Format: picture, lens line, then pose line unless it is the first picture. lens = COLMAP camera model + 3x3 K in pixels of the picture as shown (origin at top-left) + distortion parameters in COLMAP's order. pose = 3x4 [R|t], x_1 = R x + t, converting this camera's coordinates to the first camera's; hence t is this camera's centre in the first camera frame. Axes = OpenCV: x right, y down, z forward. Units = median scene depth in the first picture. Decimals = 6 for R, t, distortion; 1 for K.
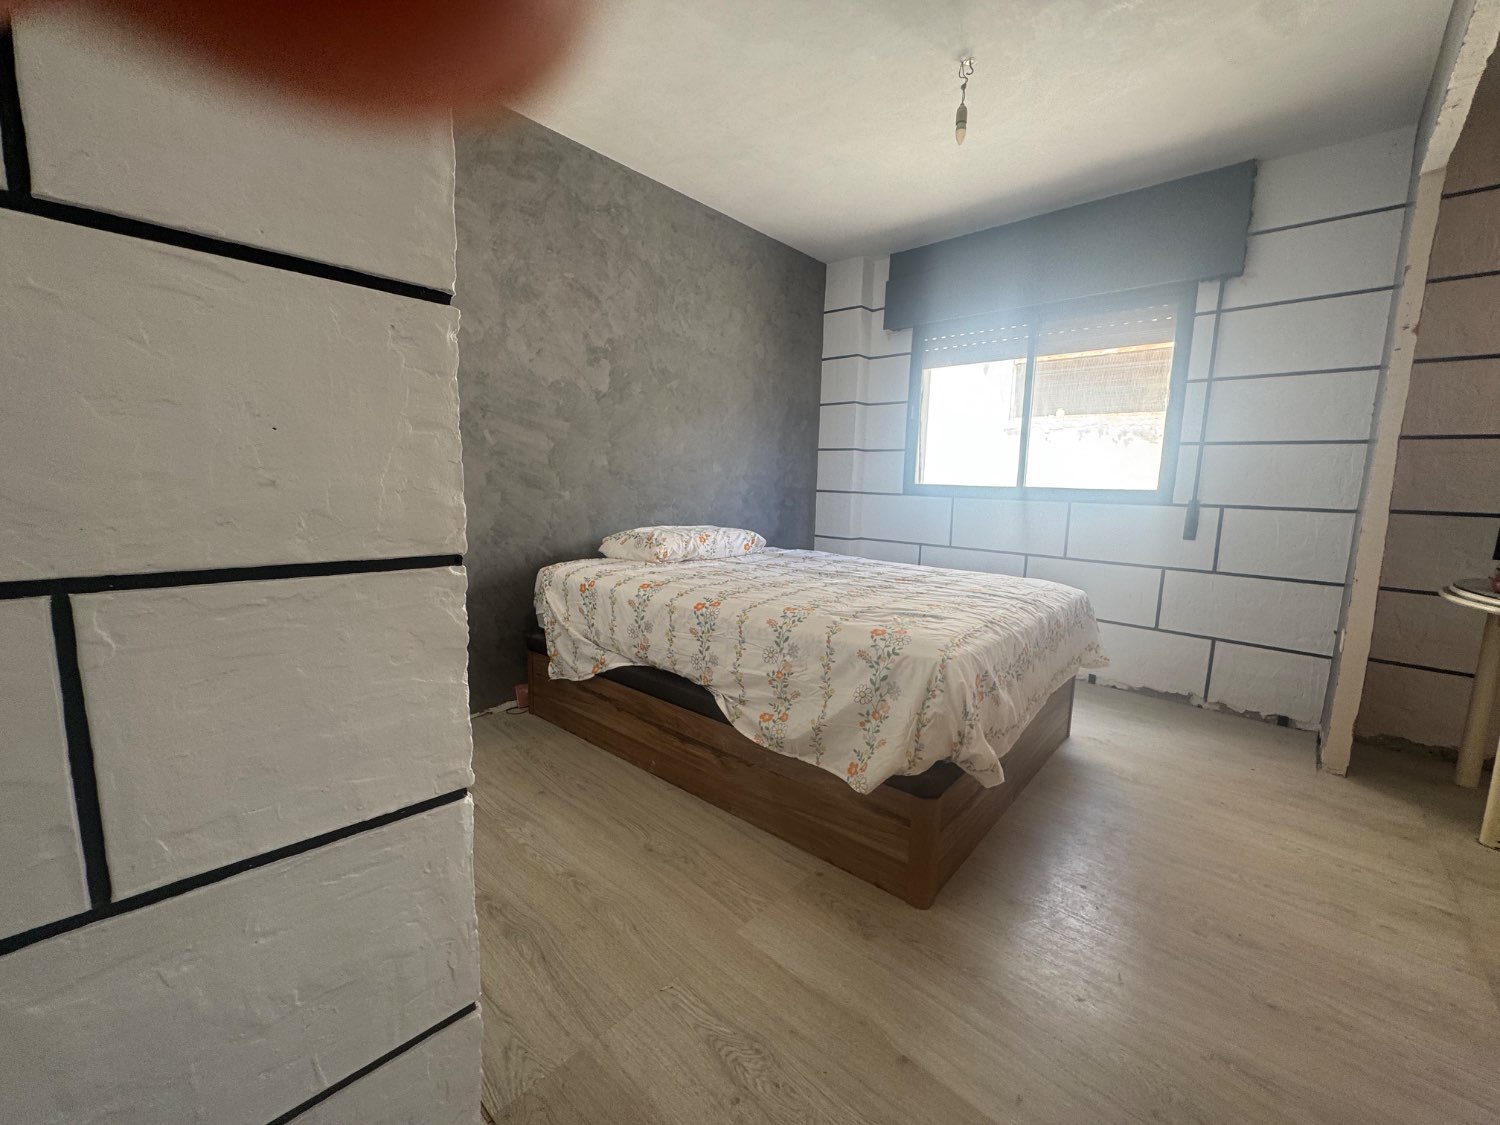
lens RADIAL K [[597.6, 0, 750.9], [0, 597.6, 563.0], [0, 0, 1]] dist [-0.004161, 0.000397]
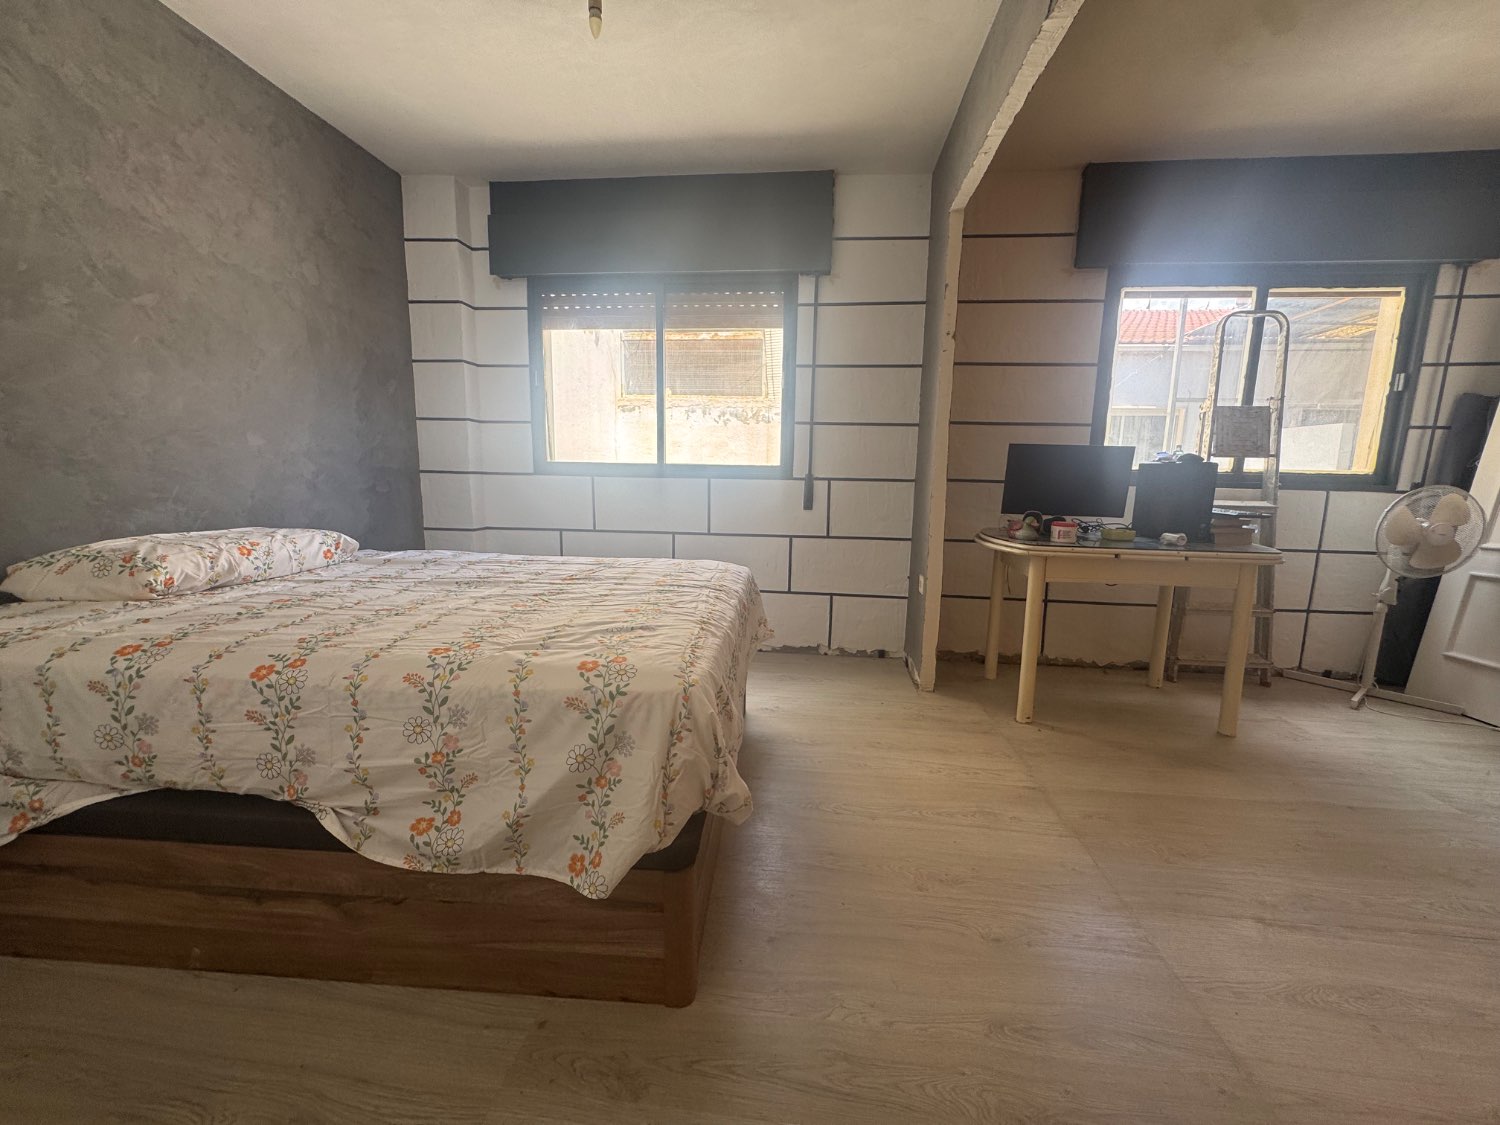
lens RADIAL K [[597.6, 0, 749.9], [0, 597.6, 563.4], [0, 0, 1]] dist [-0.004161, 0.000397]
pose [[0.802644, -0.106890, 0.586802, -0.023542], [0.085604, 0.994270, 0.064022, -0.021484], [-0.590283, -0.001154, 0.807195, 0.169957]]
